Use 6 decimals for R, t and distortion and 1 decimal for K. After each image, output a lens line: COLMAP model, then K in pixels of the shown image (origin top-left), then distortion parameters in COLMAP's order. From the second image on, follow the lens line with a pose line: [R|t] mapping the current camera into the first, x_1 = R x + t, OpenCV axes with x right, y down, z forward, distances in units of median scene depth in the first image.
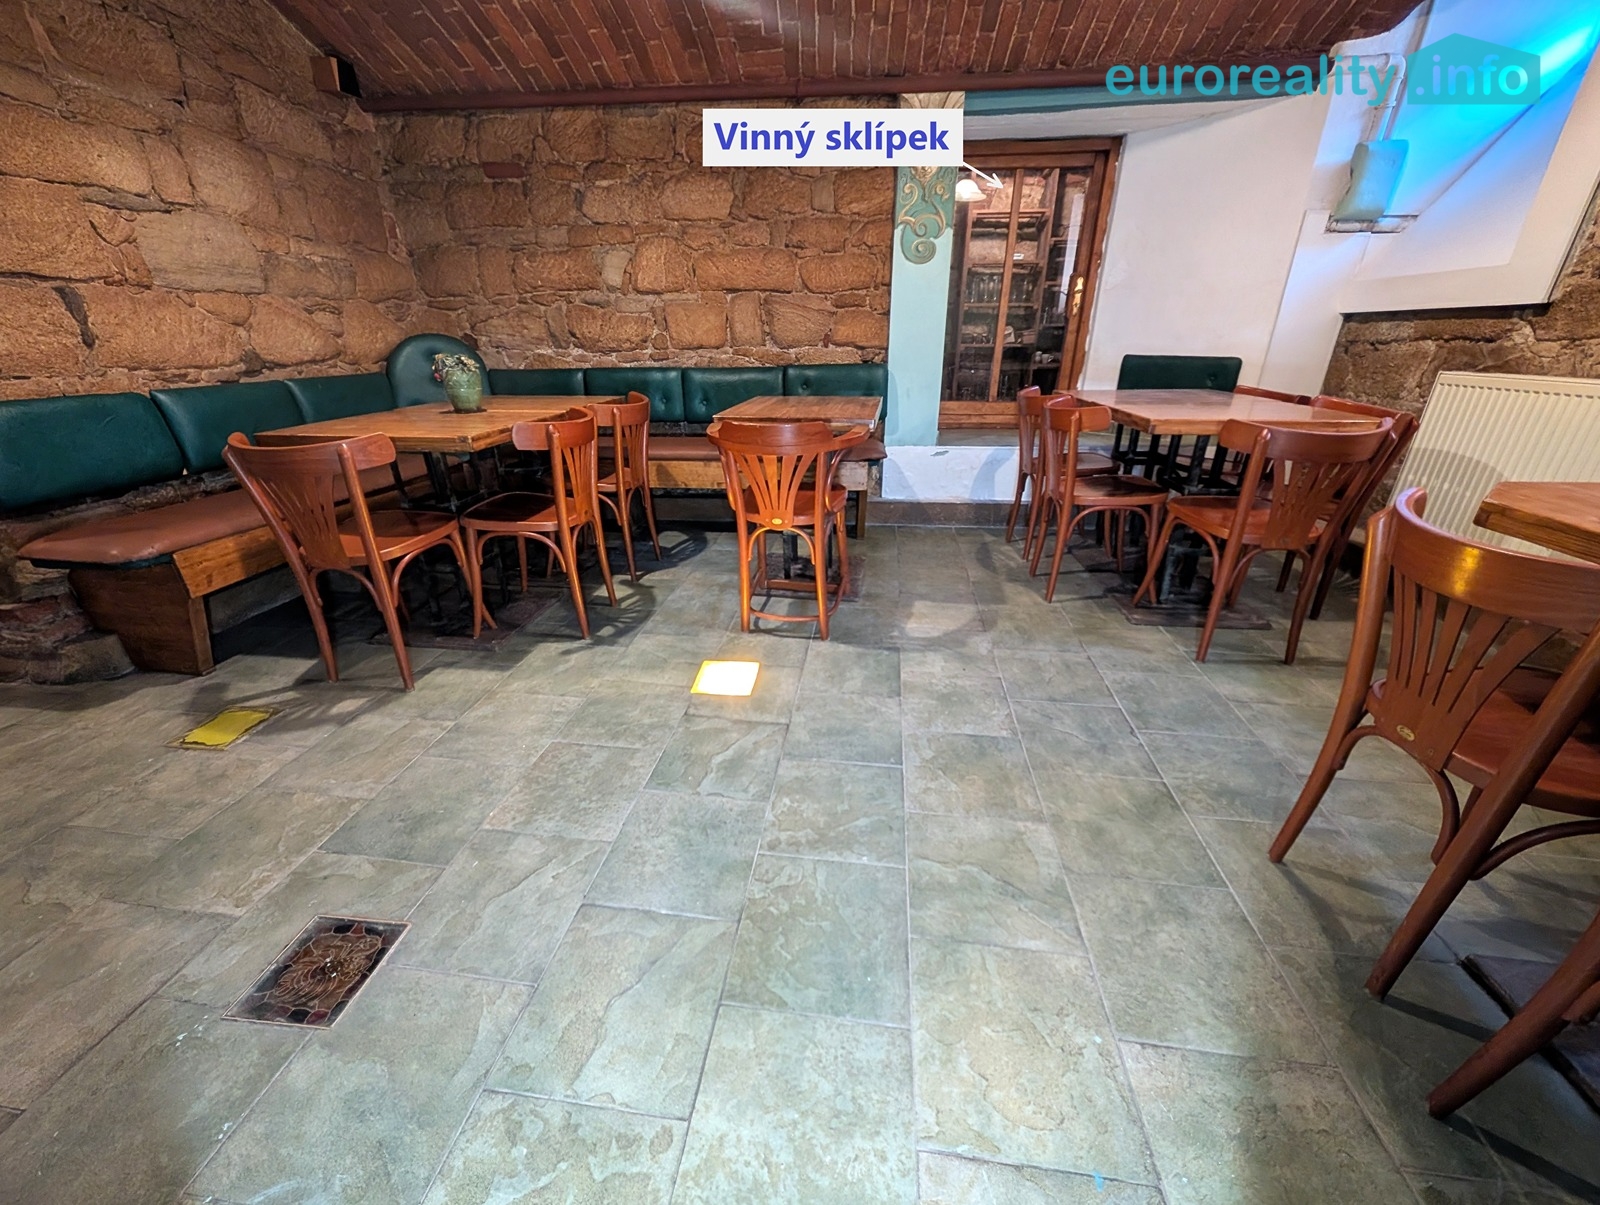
lens RADIAL K [[603.5, 0, 798.8], [0, 603.5, 597.8], [0, 0, 1]] dist [-0.000344, 0.000899]
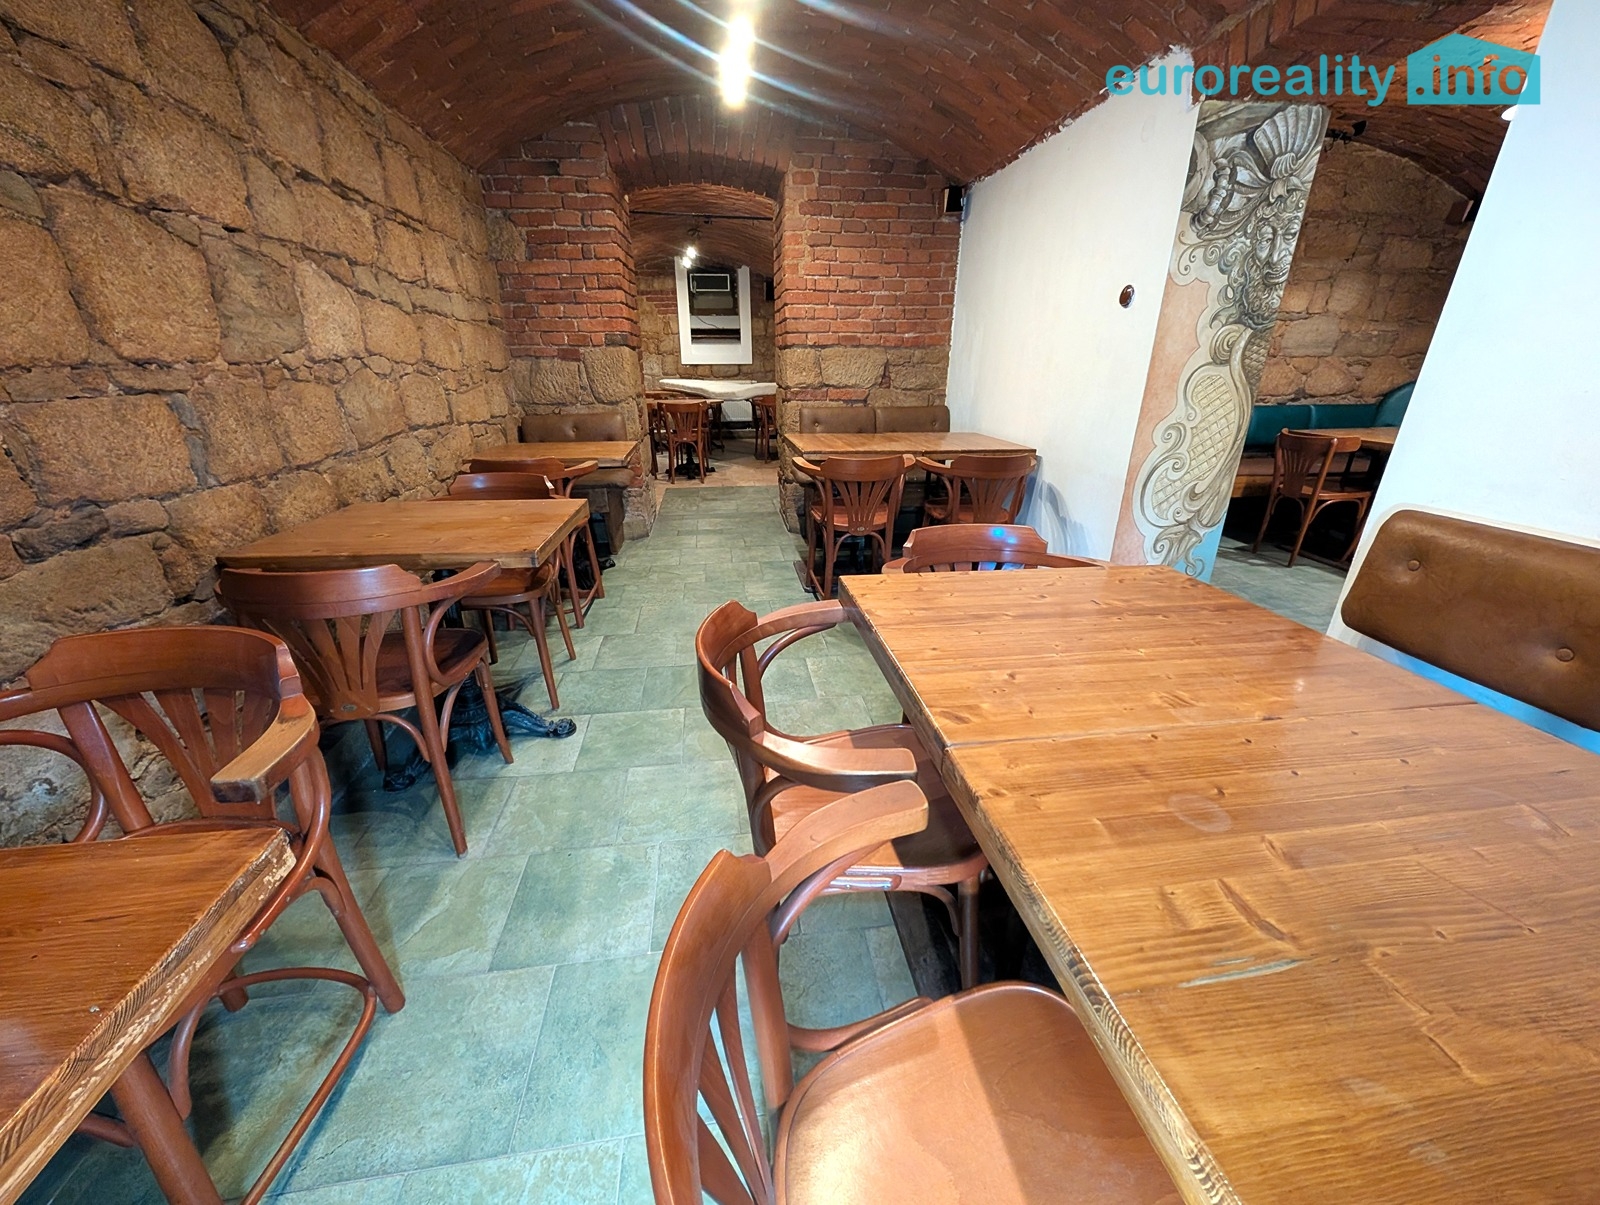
lens RADIAL K [[603.5, 0, 799.9], [0, 603.5, 598.4], [0, 0, 1]] dist [-0.000344, 0.000899]
pose [[0.260343, 0.364736, -0.893974, 0.481863], [-0.389592, 0.886863, 0.248378, 0.253246], [0.883425, 0.283621, 0.372987, -0.727659]]
